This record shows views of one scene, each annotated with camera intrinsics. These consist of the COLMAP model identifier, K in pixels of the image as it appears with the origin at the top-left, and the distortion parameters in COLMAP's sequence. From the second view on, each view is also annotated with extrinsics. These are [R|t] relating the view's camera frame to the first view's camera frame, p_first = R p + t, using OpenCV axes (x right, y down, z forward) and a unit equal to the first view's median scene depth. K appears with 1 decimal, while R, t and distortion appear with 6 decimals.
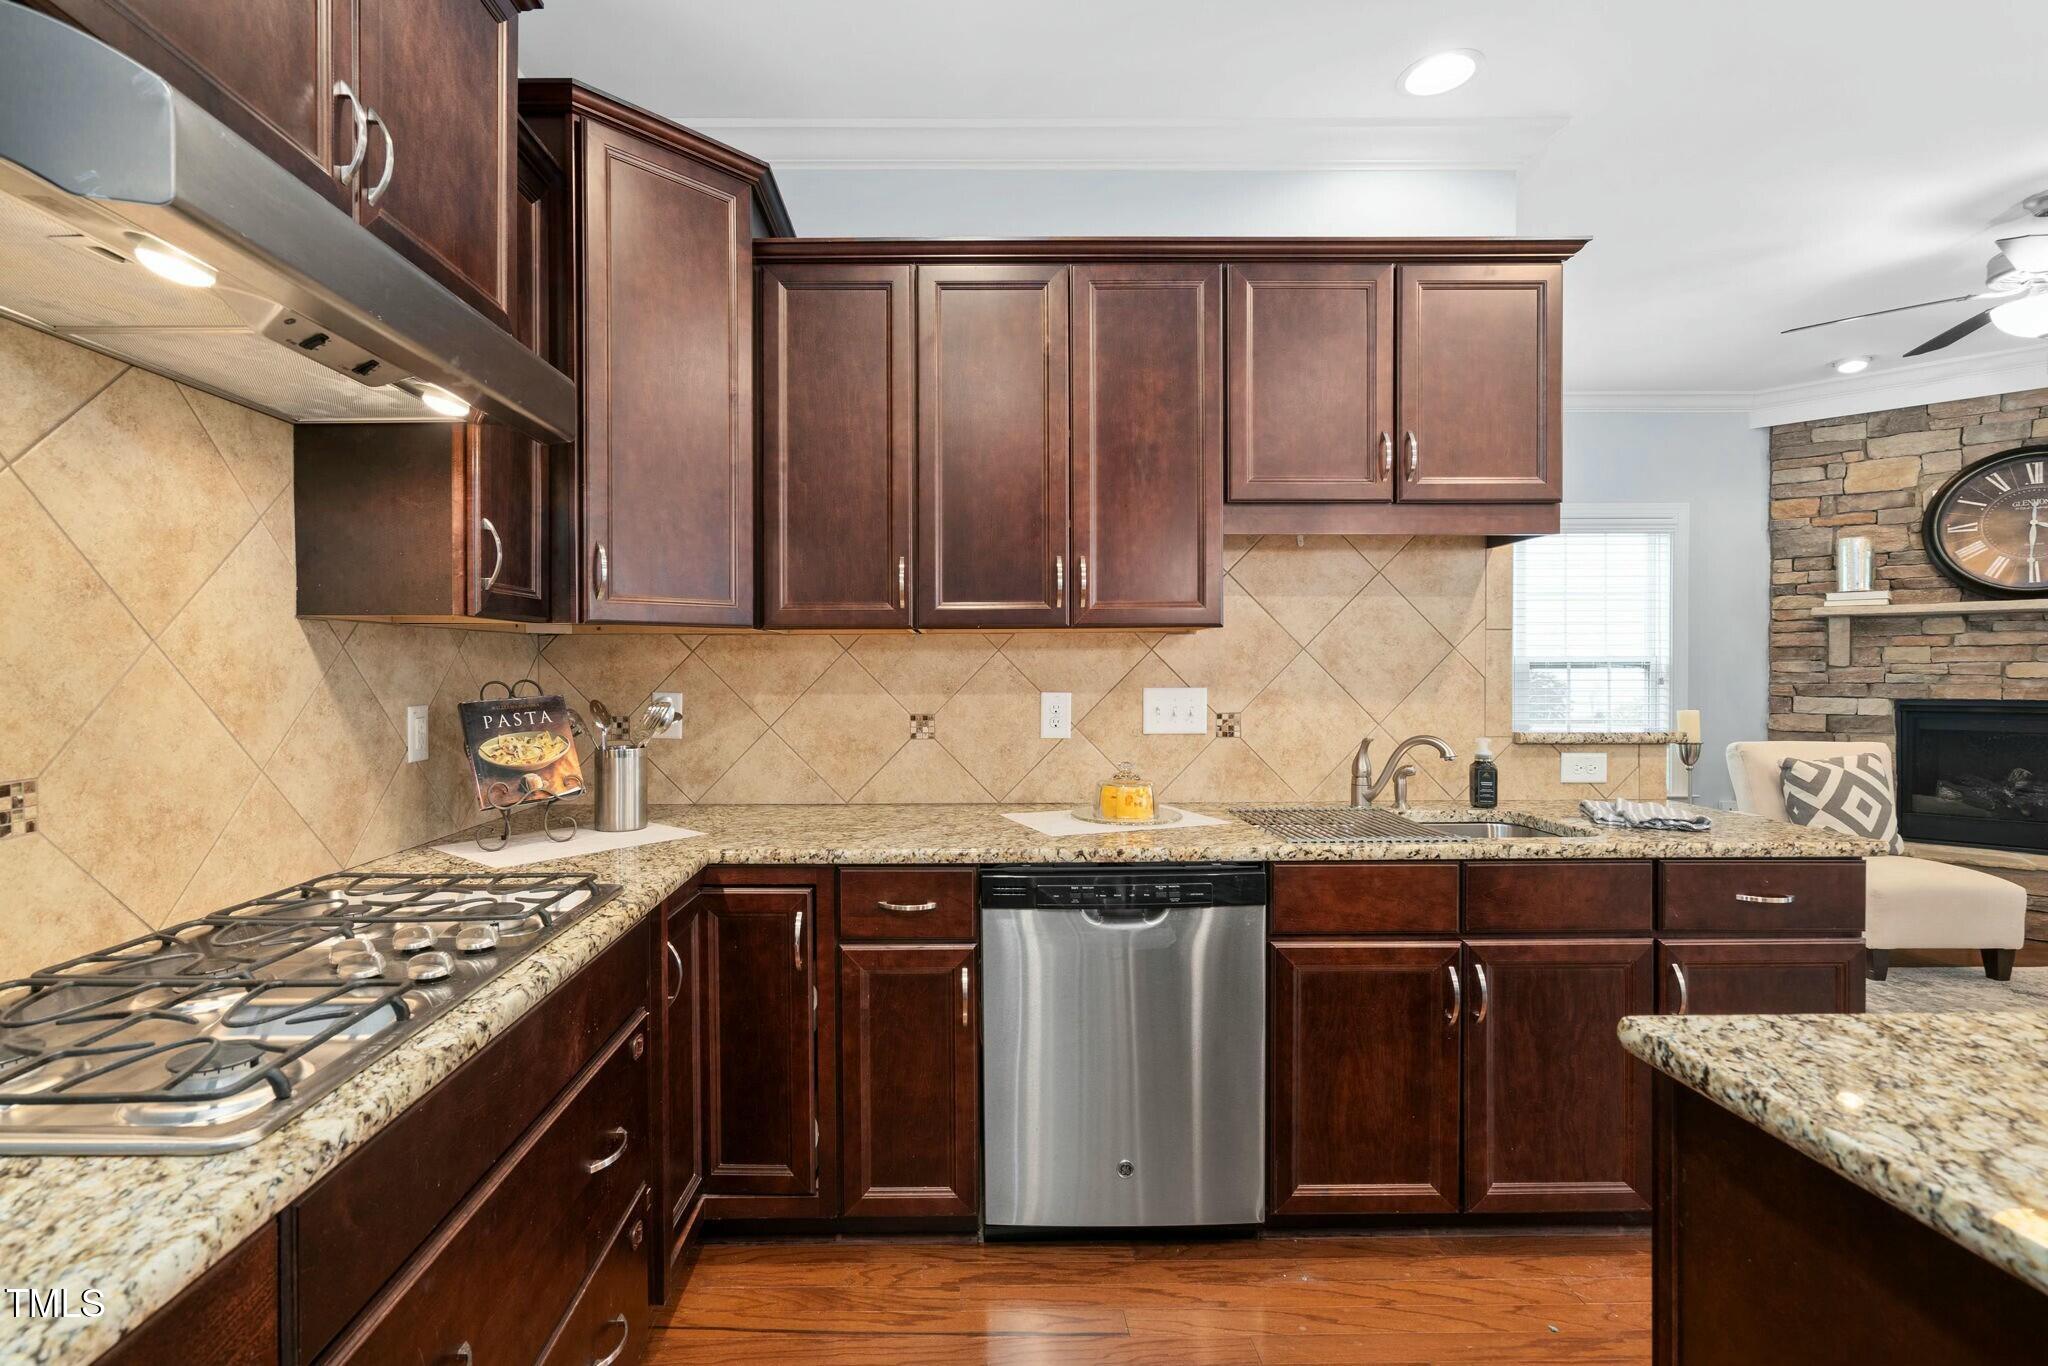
lens RADIAL K [[959.6, 0, 953.0], [0, 959.6, 678.3], [0, 0, 1]] dist [-0.002339, 0.000290]
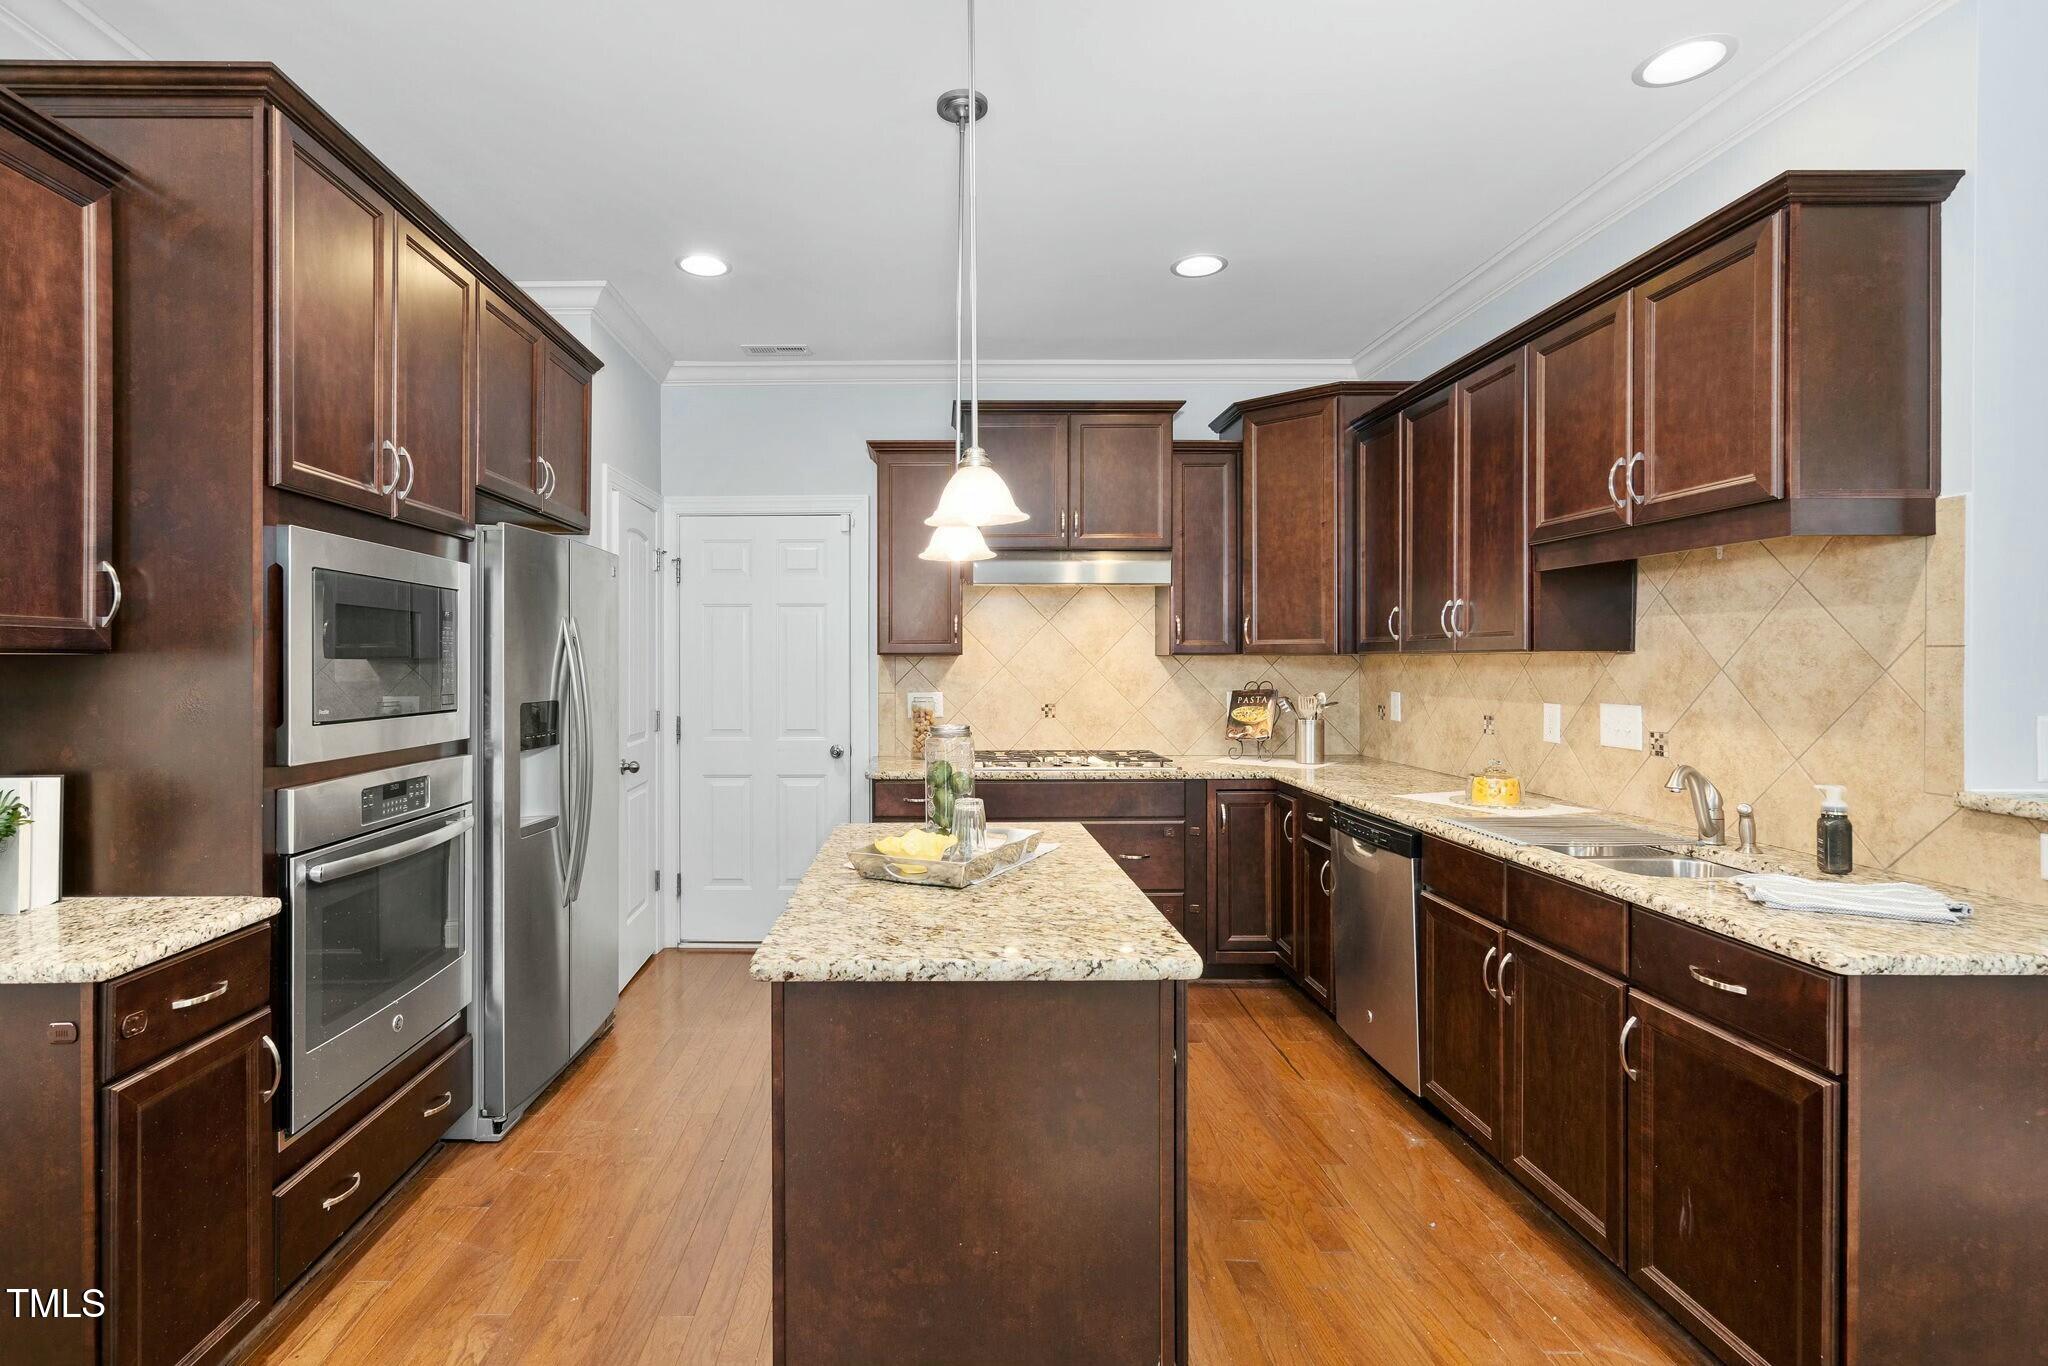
lens RADIAL K [[974.0, 0, 938.4], [0, 974.0, 661.6], [0, 0, 1]] dist [-0.000684, 0.000493]
pose [[0.001861, 0.005592, -0.999983, 1.676498], [-0.012269, 0.999909, 0.005569, -0.044149], [0.999923, 0.012258, 0.001930, 0.313118]]
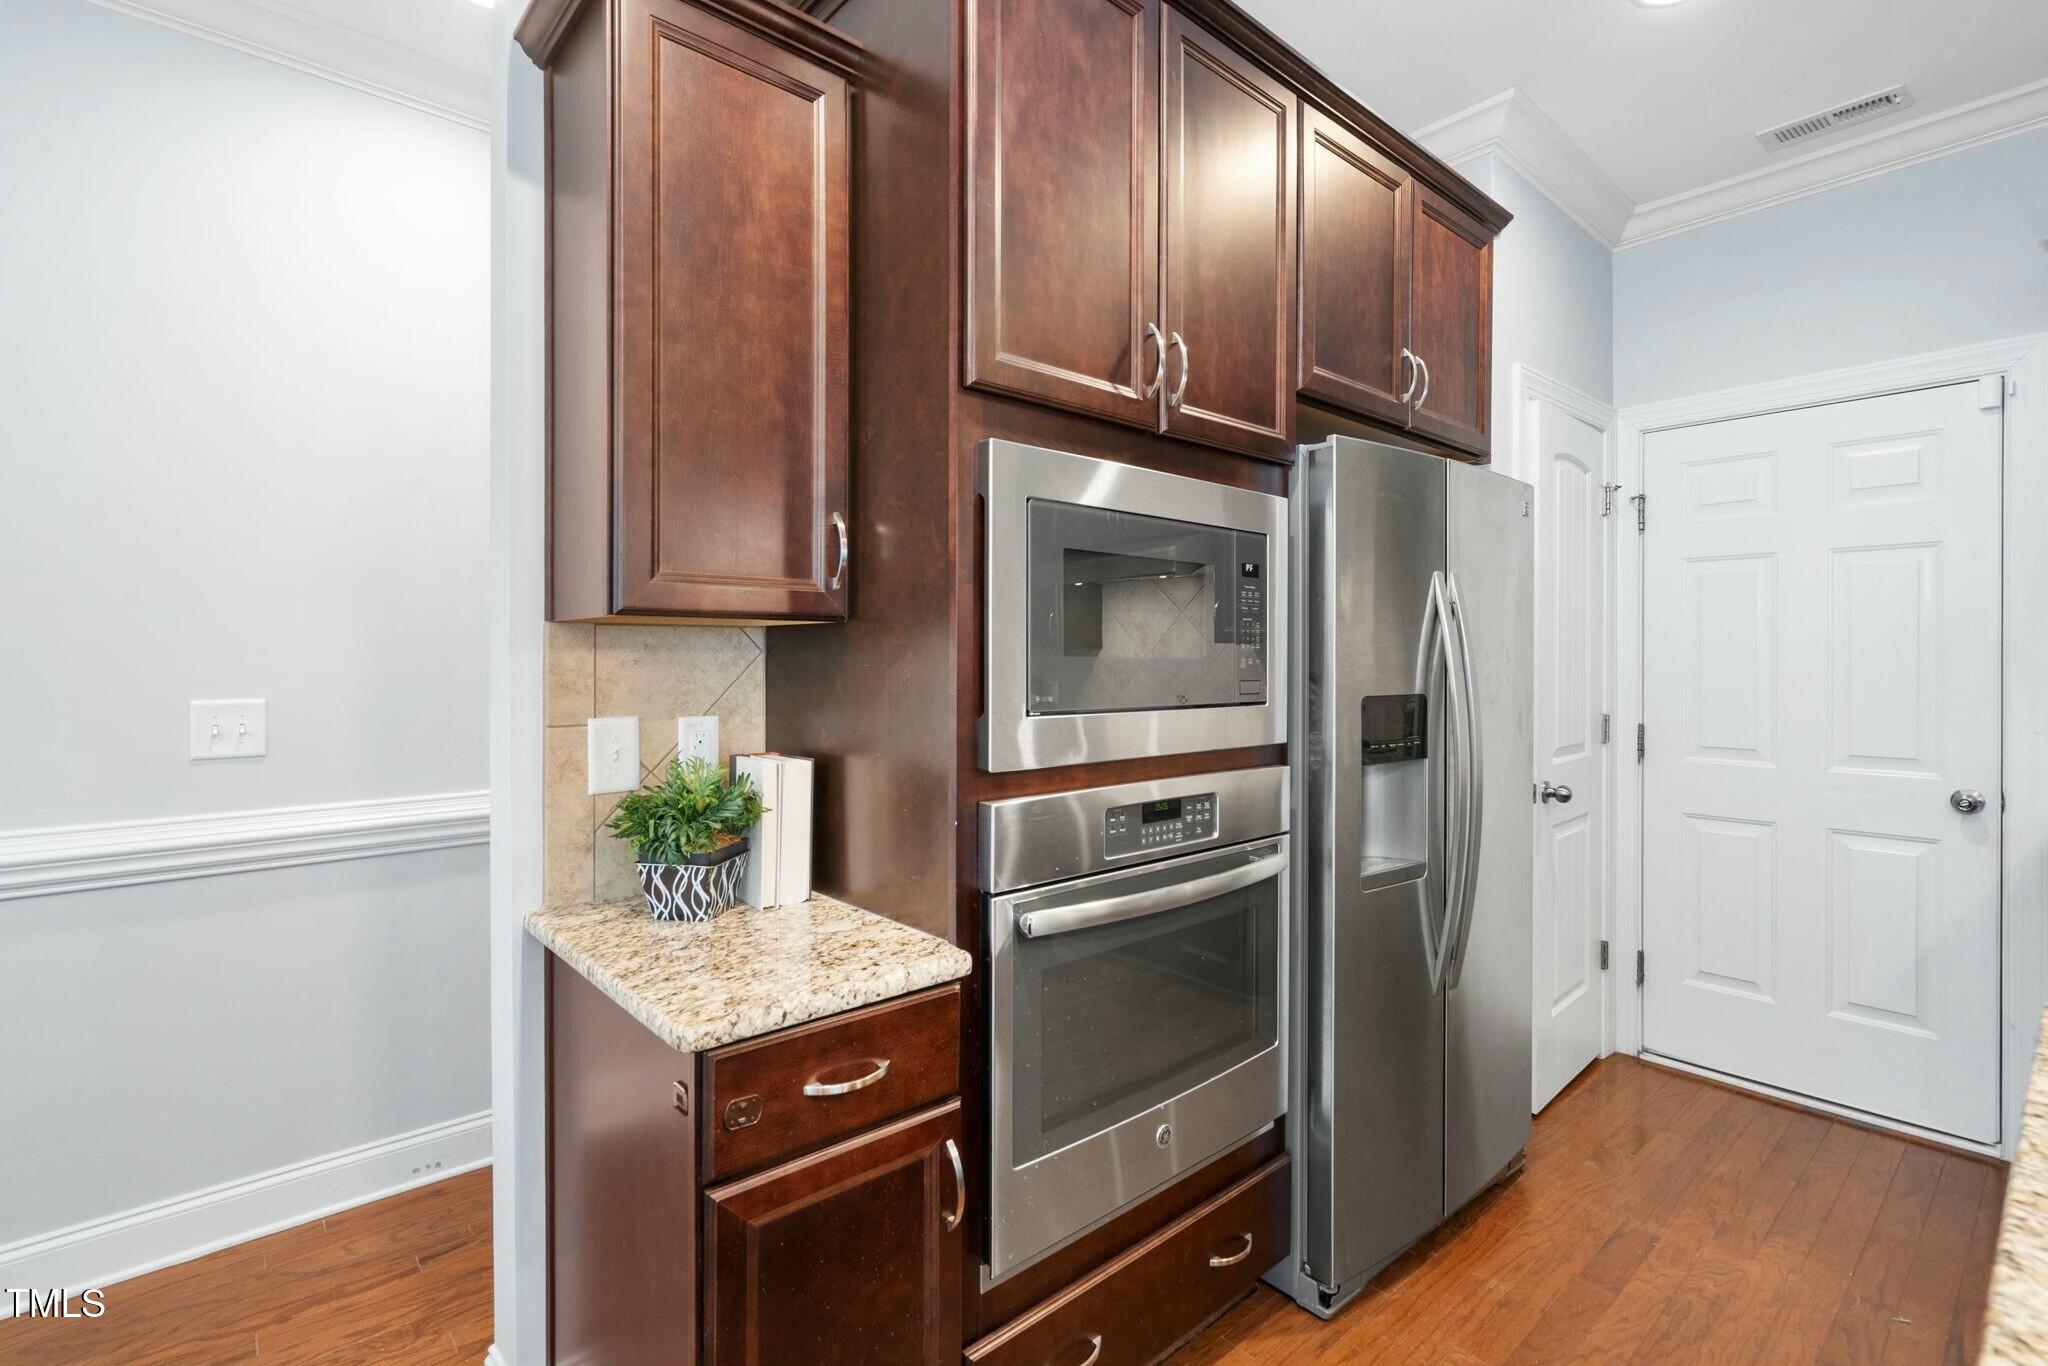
lens RADIAL K [[932.3, 0, 1017.5], [0, 932.3, 659.0], [0, 0, 1]] dist [-0.003221, 0.000064]
pose [[-0.759290, 0.006354, -0.650722, 1.153563], [-0.005270, 0.999860, 0.015912, -0.019827], [0.650732, 0.015511, -0.759149, 0.198817]]
